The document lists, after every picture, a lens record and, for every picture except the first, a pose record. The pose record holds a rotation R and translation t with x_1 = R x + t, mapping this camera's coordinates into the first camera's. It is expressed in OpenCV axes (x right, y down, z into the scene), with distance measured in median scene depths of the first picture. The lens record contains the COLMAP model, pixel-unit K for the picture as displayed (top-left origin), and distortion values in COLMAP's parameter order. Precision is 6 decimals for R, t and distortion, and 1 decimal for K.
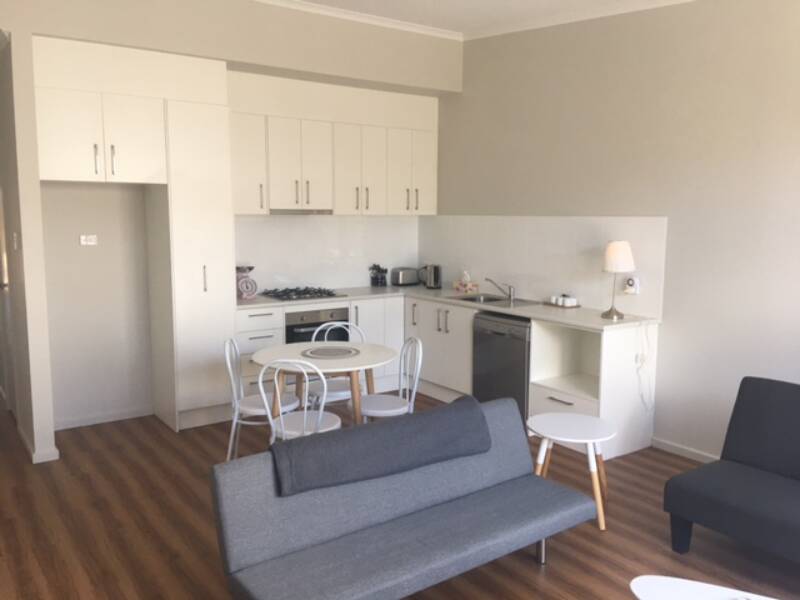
lens RADIAL K [[676.9, 0, 400.0], [0, 676.9, 300.0], [0, 0, 1]] dist [0.033273, -0.000957]
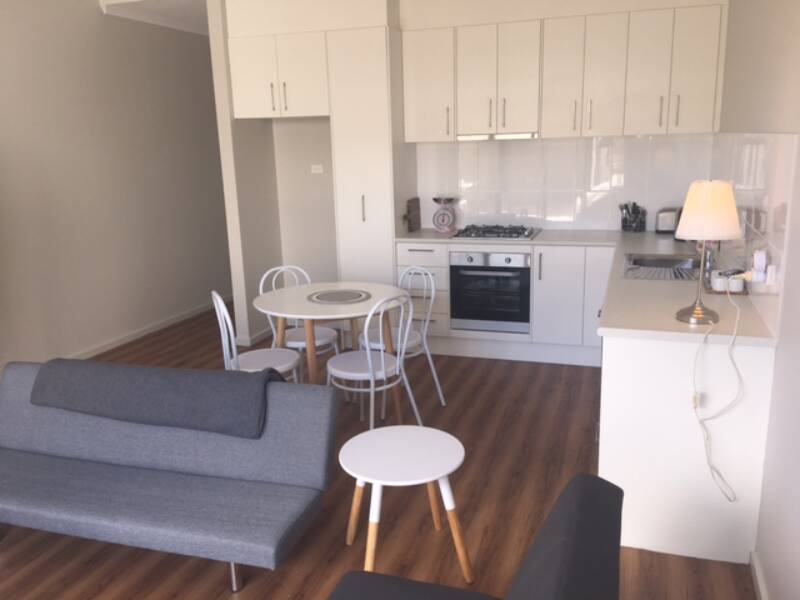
lens RADIAL K [[680.0, 0, 400.0], [0, 680.0, 300.0], [0, 0, 1]] dist [0.043763, -0.003384]
pose [[0.581436, 0.165158, -0.796653, 0.578826], [-0.071226, 0.985753, 0.152377, -0.055669], [0.810469, -0.031856, 0.584915, 0.443592]]
